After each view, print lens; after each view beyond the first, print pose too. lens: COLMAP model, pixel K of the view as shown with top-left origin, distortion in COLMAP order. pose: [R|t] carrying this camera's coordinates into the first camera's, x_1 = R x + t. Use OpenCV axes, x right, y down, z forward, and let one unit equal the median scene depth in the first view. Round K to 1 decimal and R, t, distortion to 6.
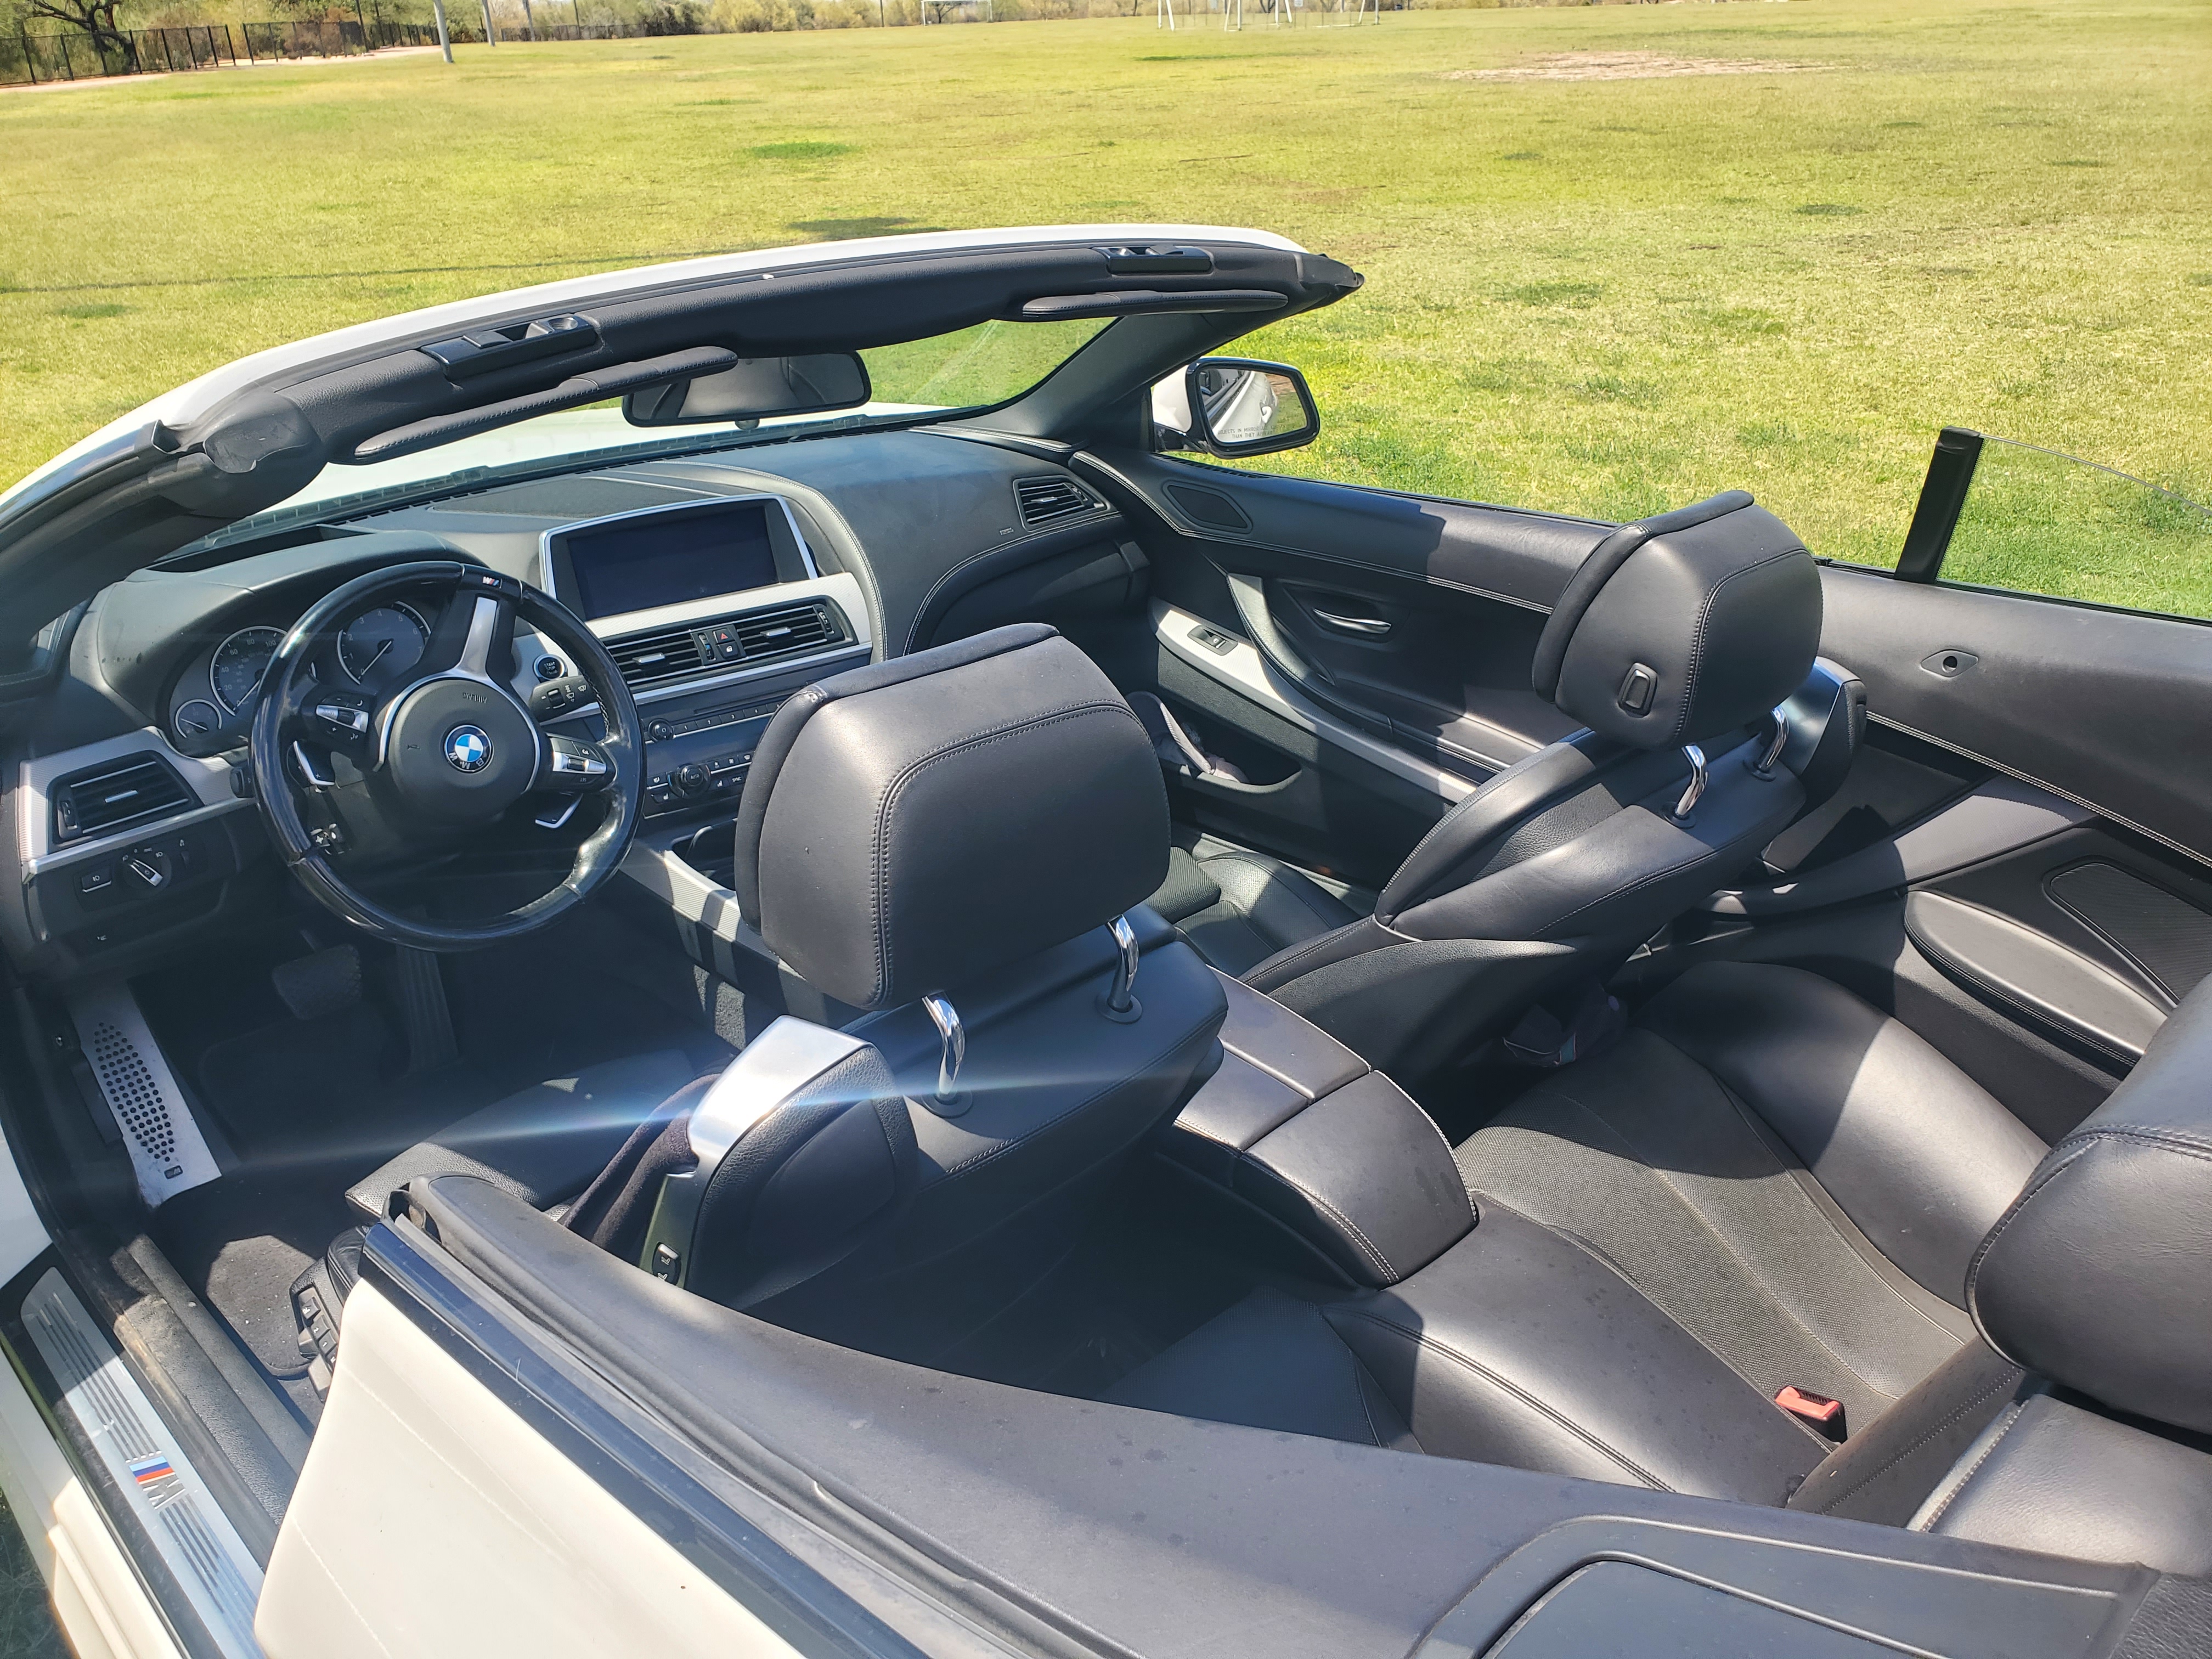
lens RADIAL K [[1755.9, 0, 1104.3], [0, 1755.9, 829.1], [0, 0, 1]] dist [0.022094, -0.026469]
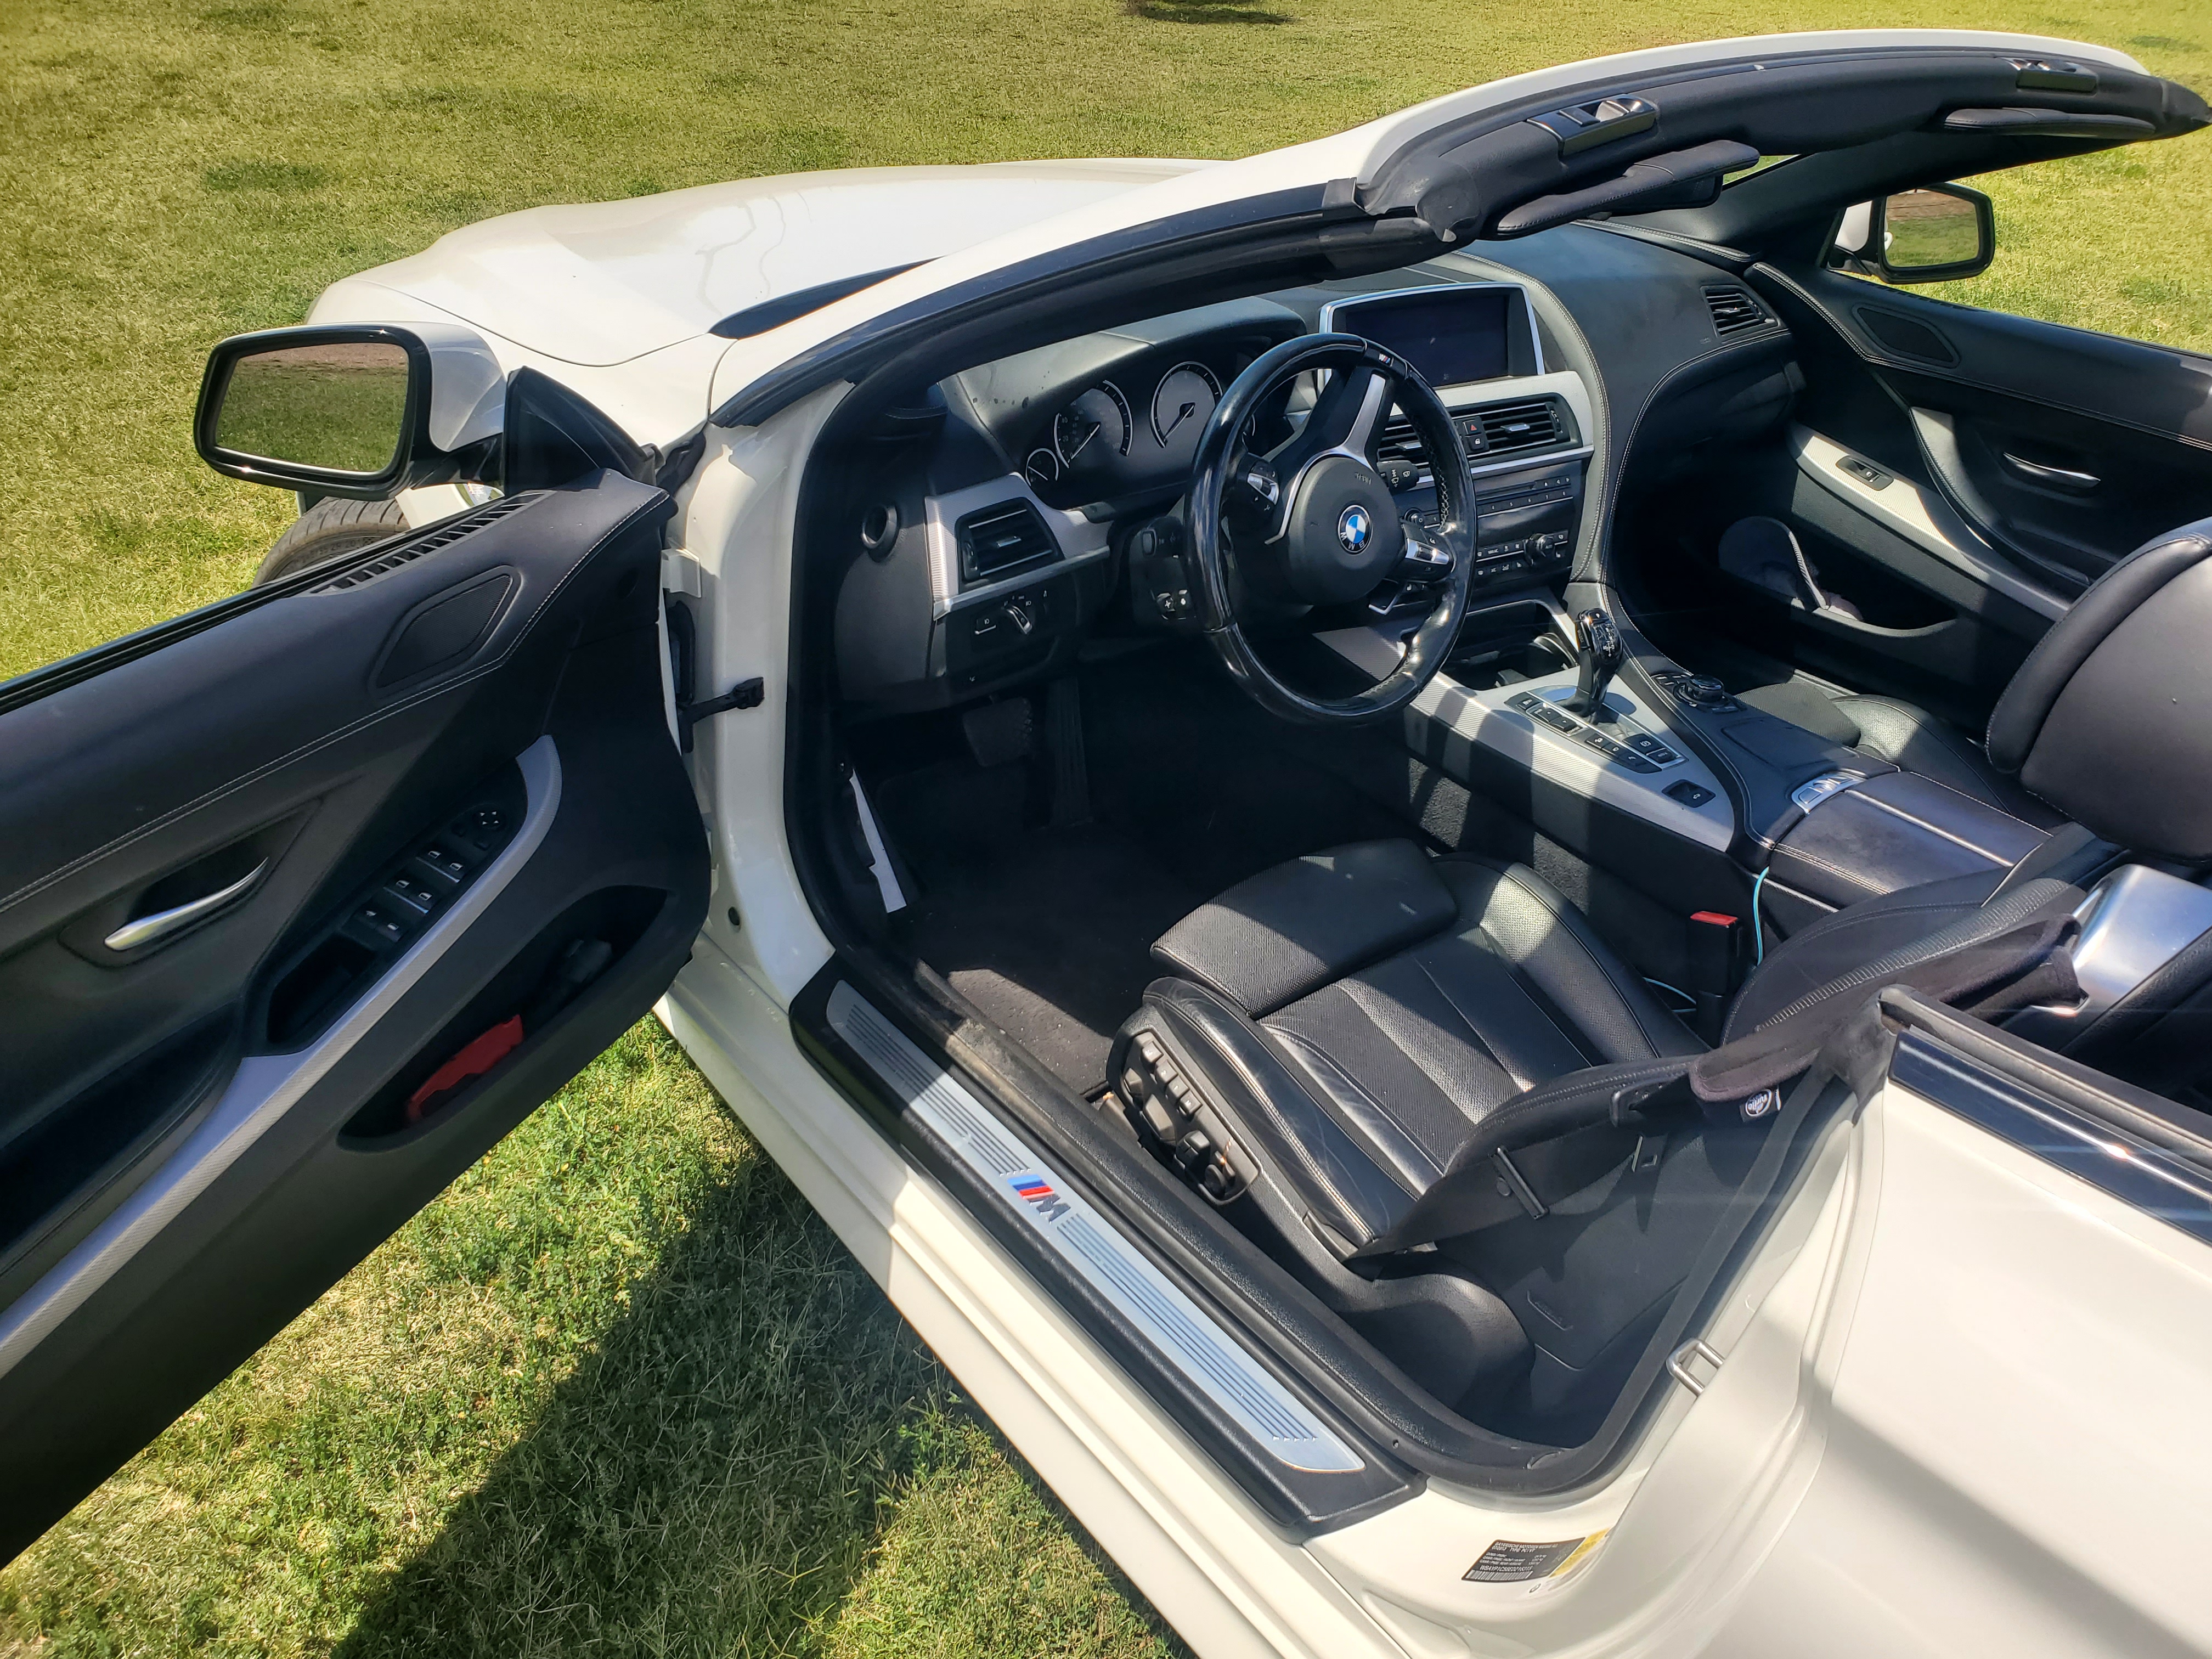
lens RADIAL K [[1755.9, 0, 1097.8], [0, 1755.9, 827.1], [0, 0, 1]] dist [0.022094, -0.026469]
pose [[0.992436, 0.111353, -0.051691, -0.337058], [-0.104227, 0.986728, 0.124513, 0.009664], [0.064870, -0.118184, 0.990871, -0.015677]]
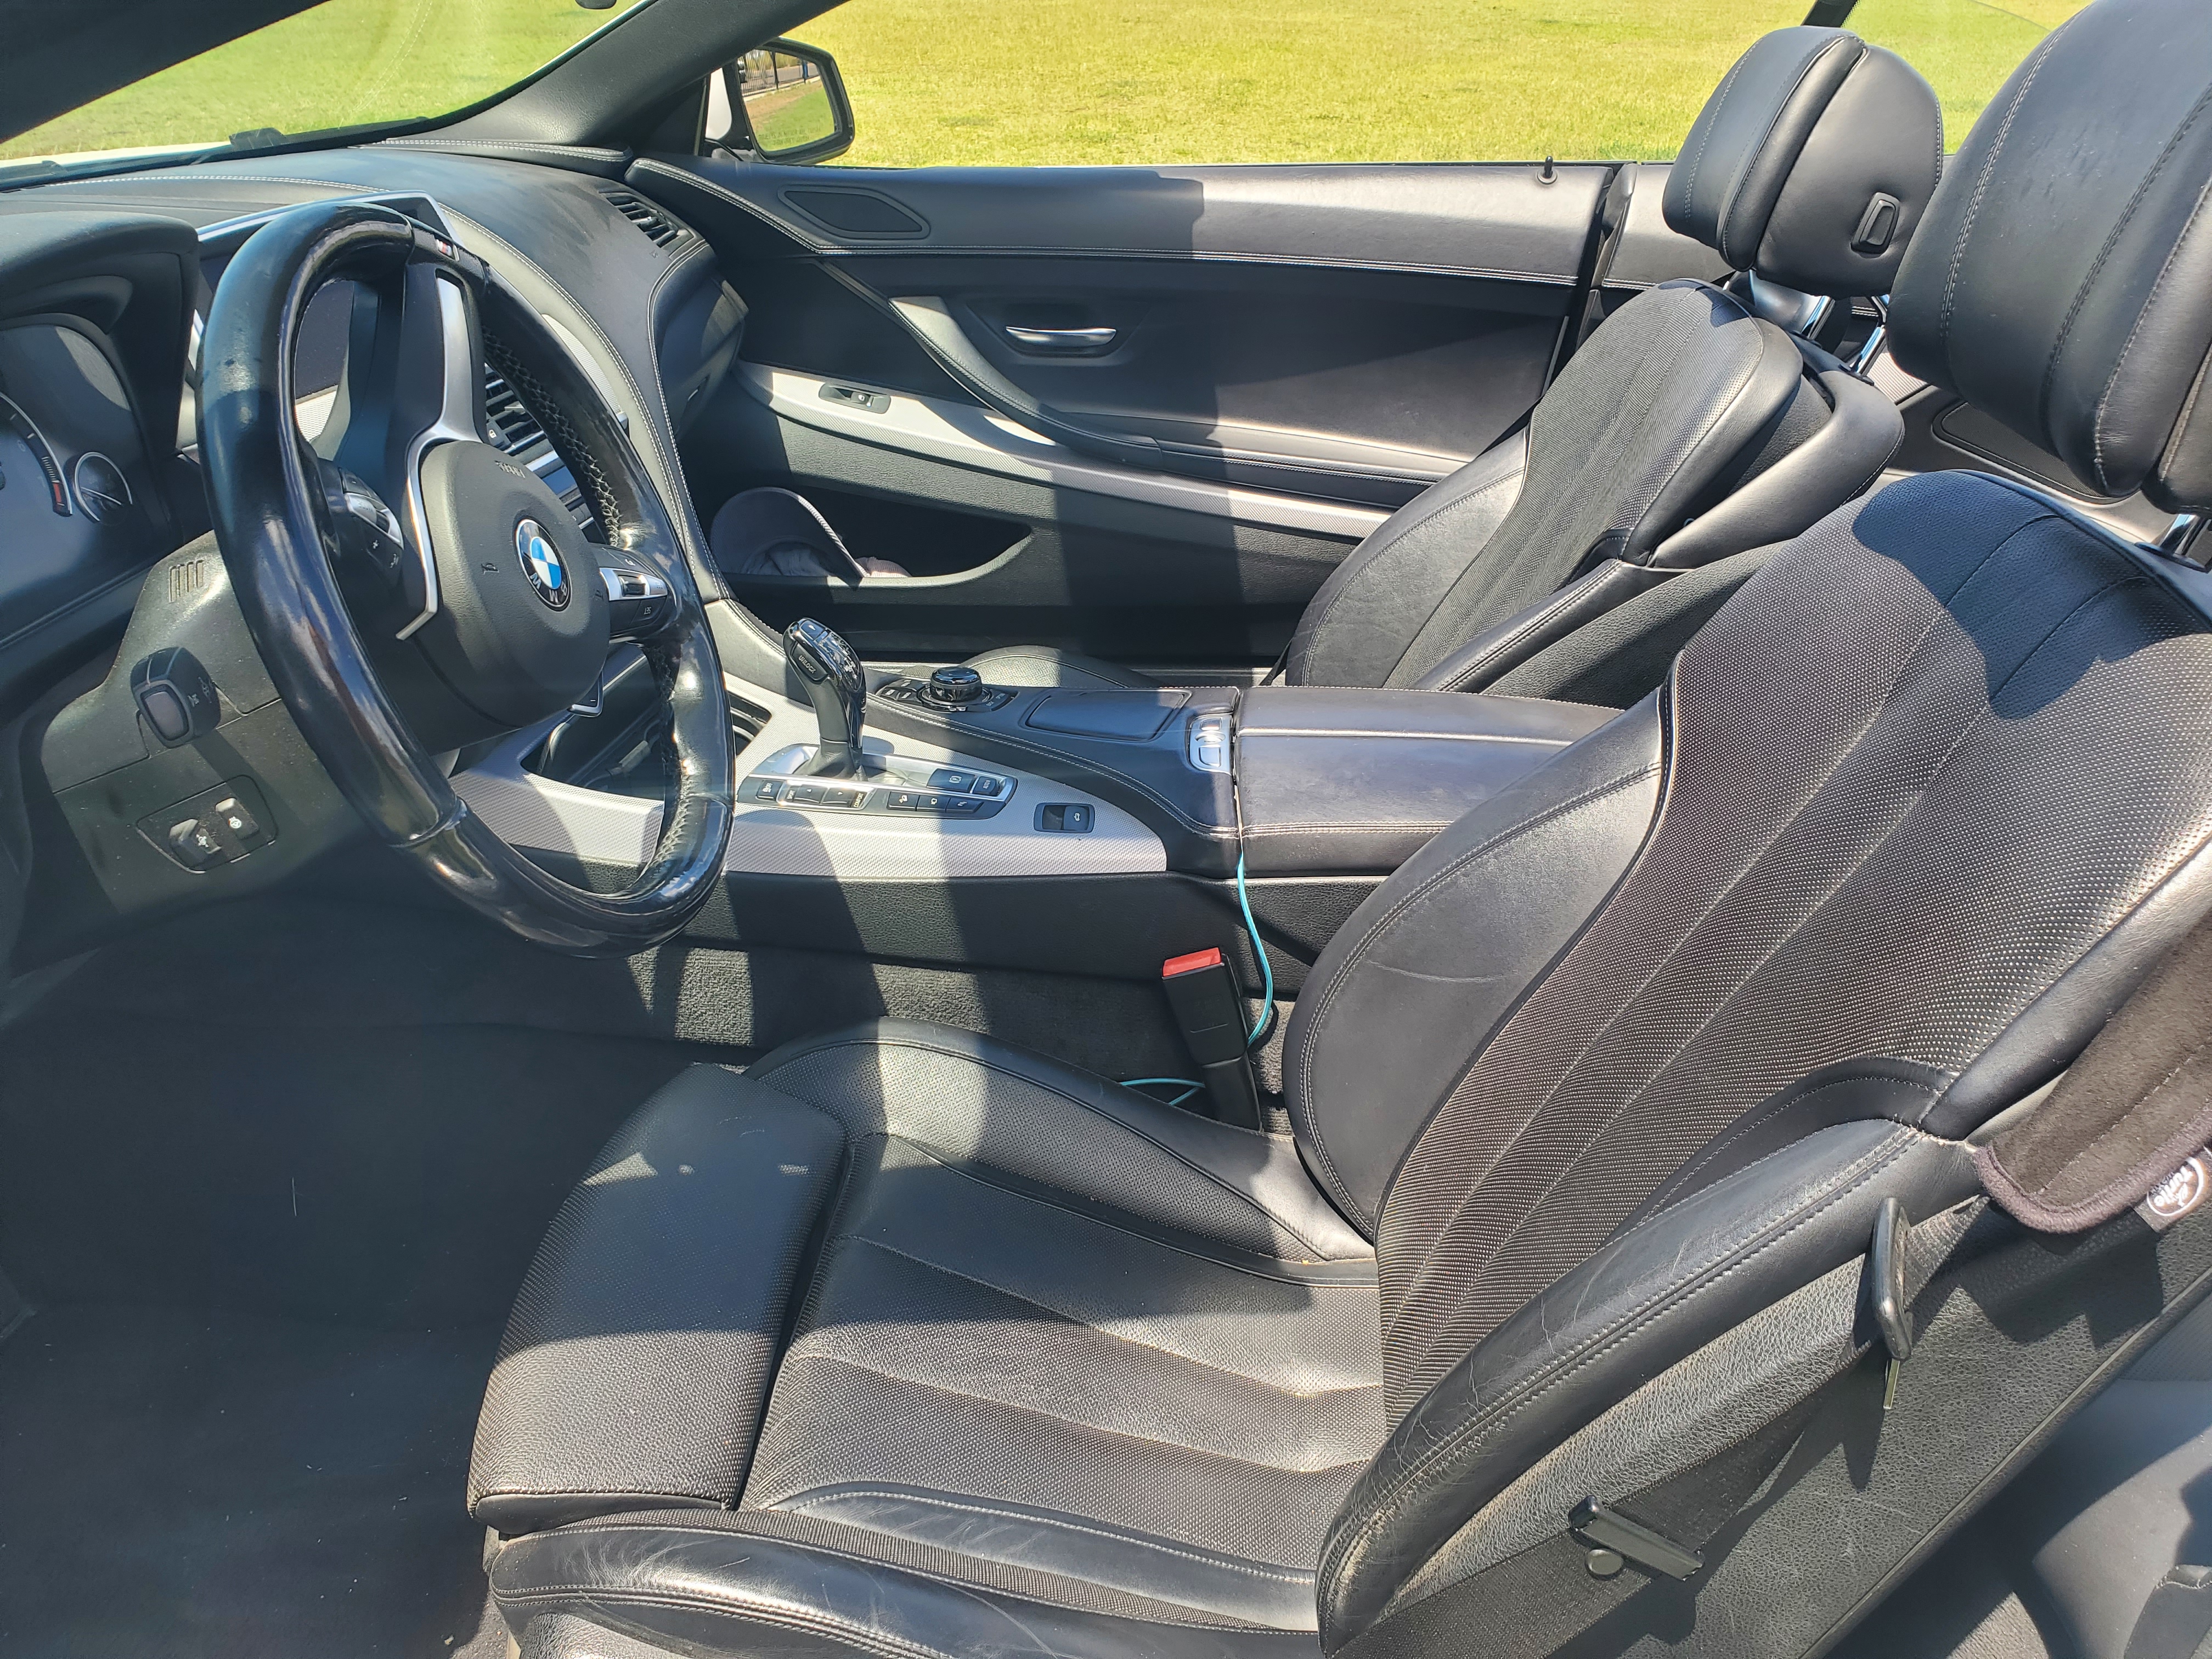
lens RADIAL K [[1755.9, 0, 1116.3], [0, 1755.9, 853.1], [0, 0, 1]] dist [0.022094, -0.026469]
pose [[0.750250, -0.283190, 0.597435, -0.438119], [0.249085, 0.958110, 0.141356, 0.003244], [-0.612439, 0.042760, 0.789361, 0.384821]]
